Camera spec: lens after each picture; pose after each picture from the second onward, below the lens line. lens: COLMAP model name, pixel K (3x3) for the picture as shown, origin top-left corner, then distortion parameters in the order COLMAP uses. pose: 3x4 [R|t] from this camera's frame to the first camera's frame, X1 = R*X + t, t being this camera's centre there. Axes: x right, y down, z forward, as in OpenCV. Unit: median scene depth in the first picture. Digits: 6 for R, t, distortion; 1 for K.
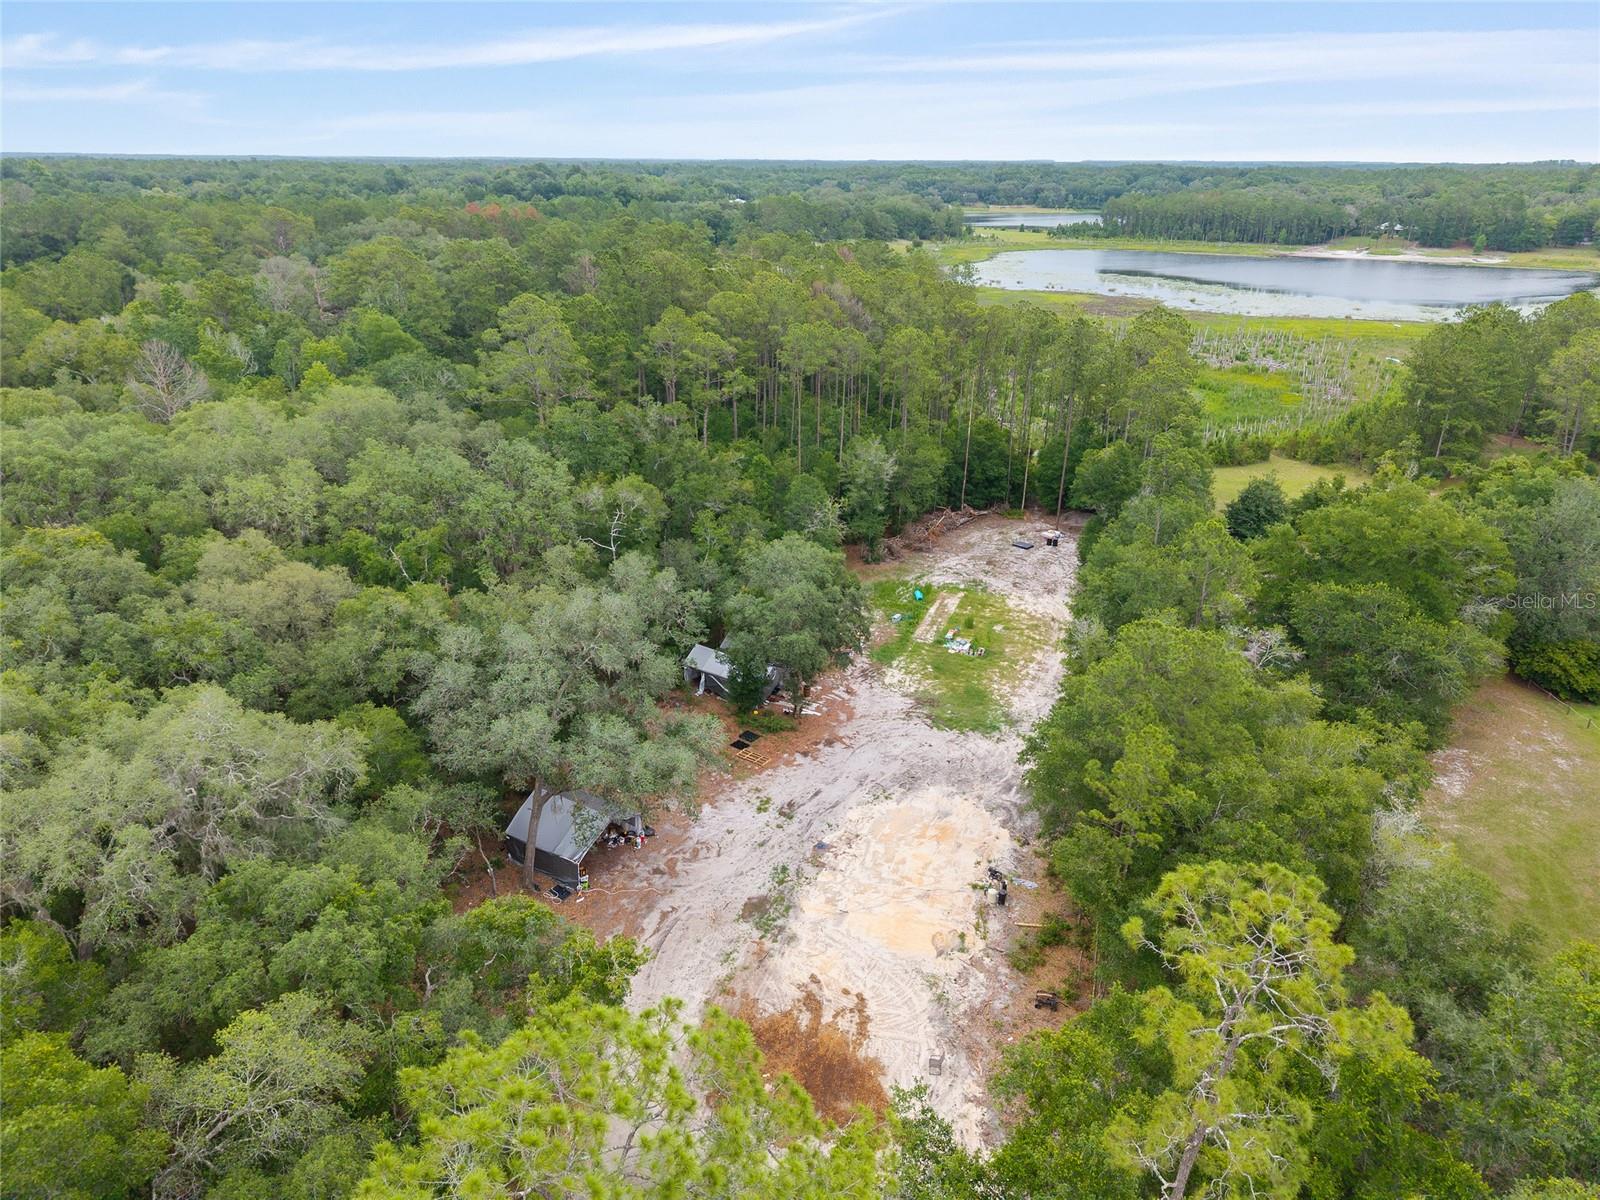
lens RADIAL K [[1067.9, 0, 786.3], [0, 1067.9, 604.3], [0, 0, 1]] dist [0.042727, -0.048550]
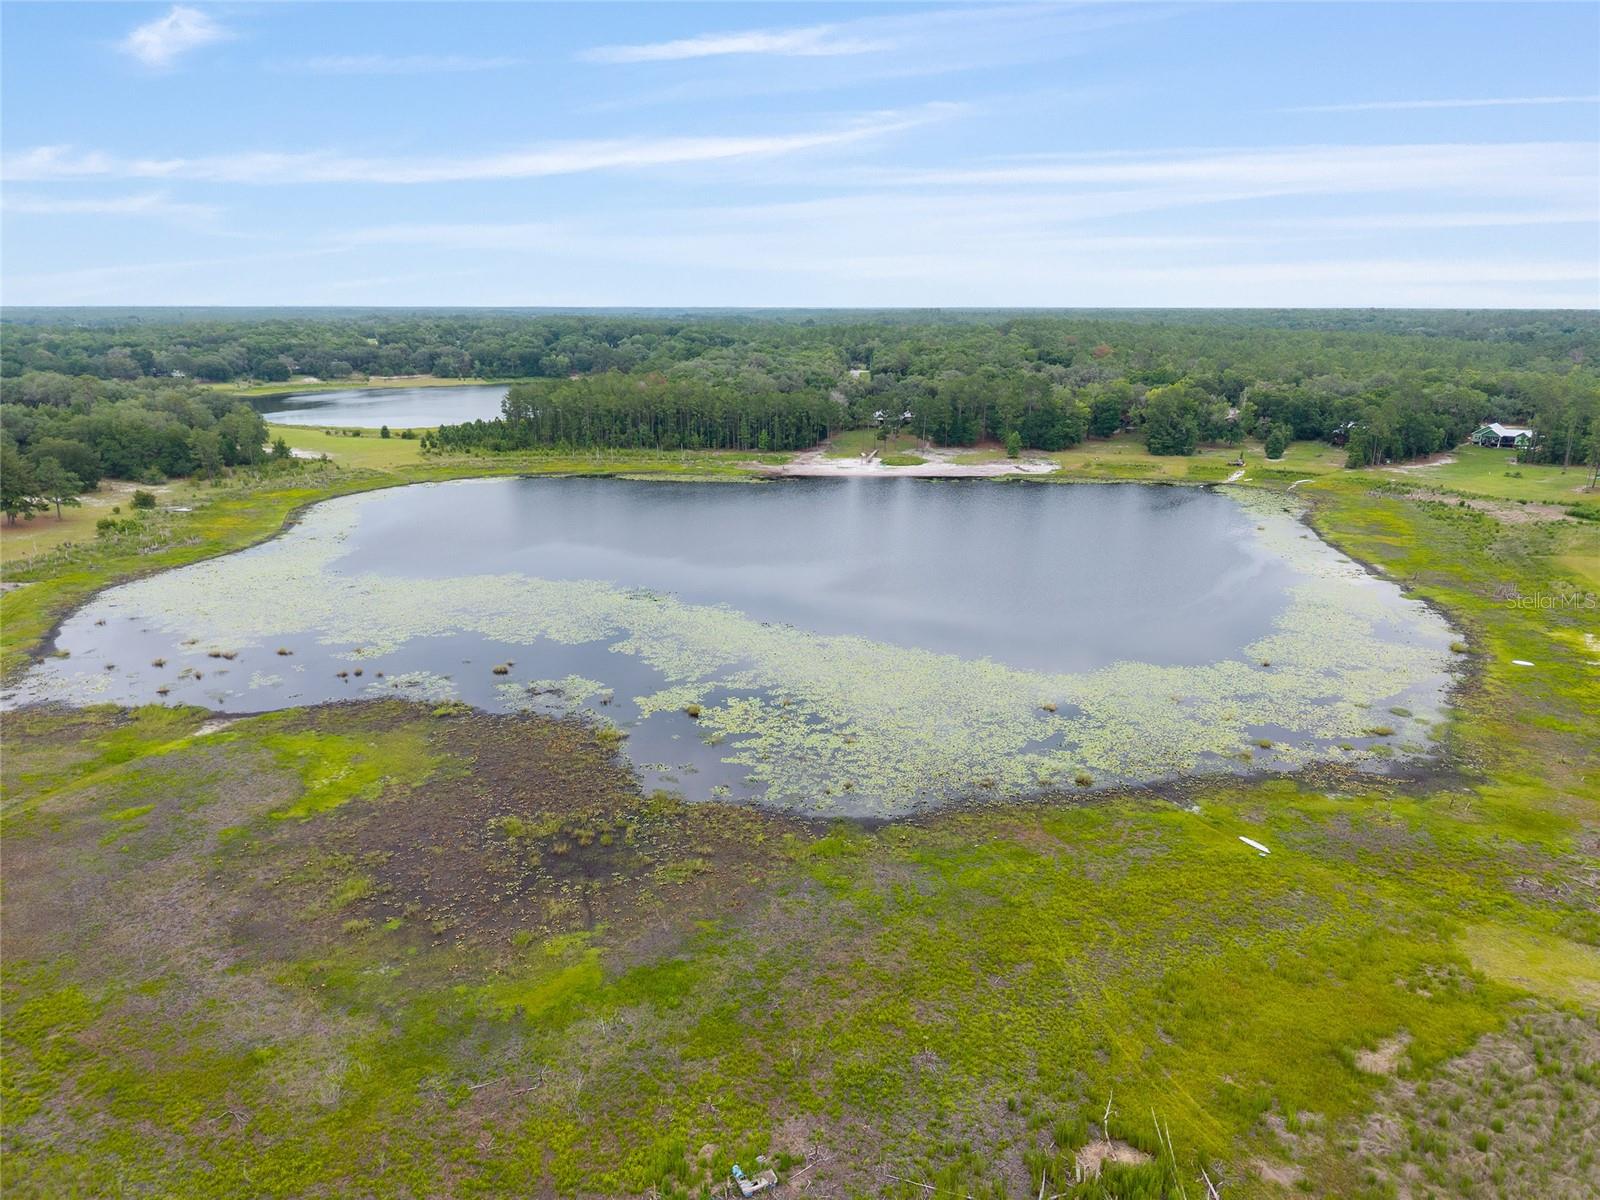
lens RADIAL K [[1067.9, 0, 784.0], [0, 1067.9, 598.3], [0, 0, 1]] dist [0.042727, -0.048550]
pose [[0.883238, -0.130111, 0.450513, 1.003939], [0.184406, 0.979703, -0.078586, -1.246951], [-0.431144, 0.152488, 0.889304, 2.683213]]
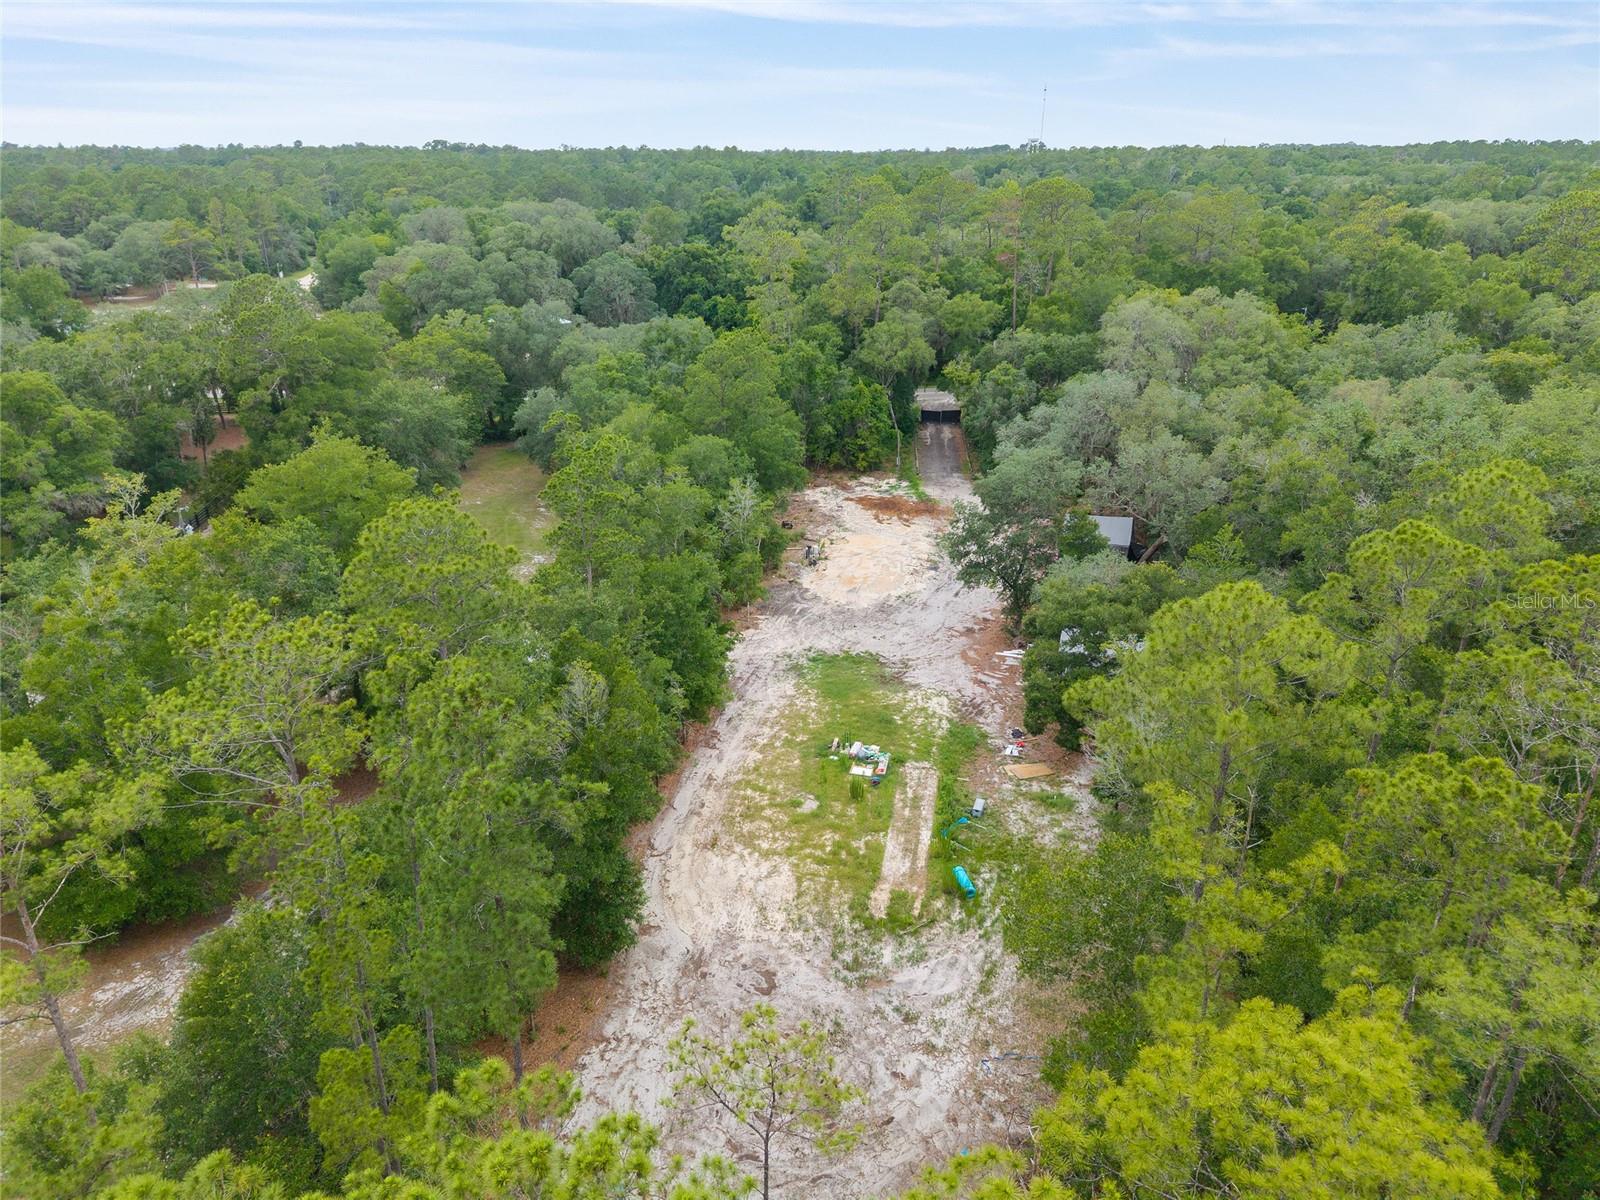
lens RADIAL K [[1067.9, 0, 786.1], [0, 1067.9, 589.9], [0, 0, 1]] dist [0.042727, -0.048550]
pose [[-0.987086, 0.045880, -0.153482, 0.344410], [-0.075352, 0.712516, 0.697598, -0.559891], [0.141364, 0.700154, -0.699857, 1.541227]]
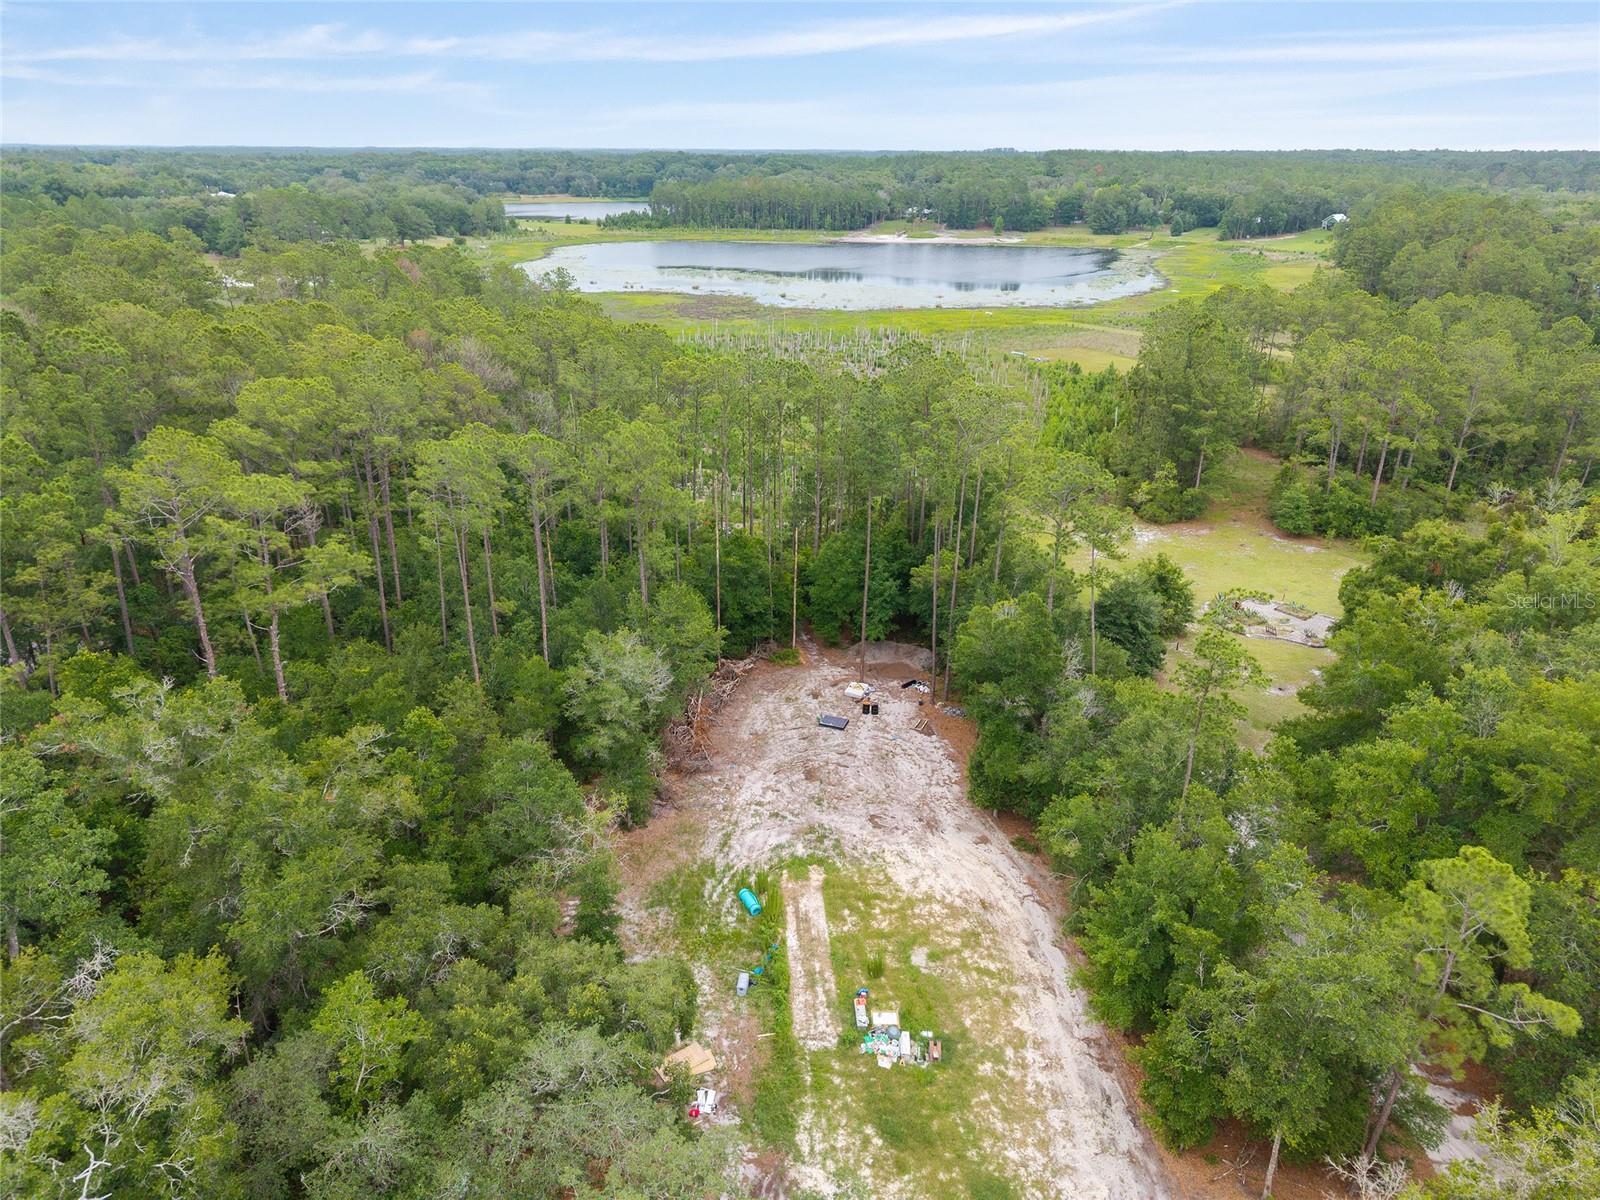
lens RADIAL K [[1067.9, 0, 786.9], [0, 1067.9, 604.8], [0, 0, 1]] dist [0.042727, -0.048550]
pose [[0.914426, -0.160092, 0.371746, -0.053591], [0.156343, 0.986875, 0.040421, -0.226174], [-0.373338, 0.021158, 0.927454, 0.573635]]
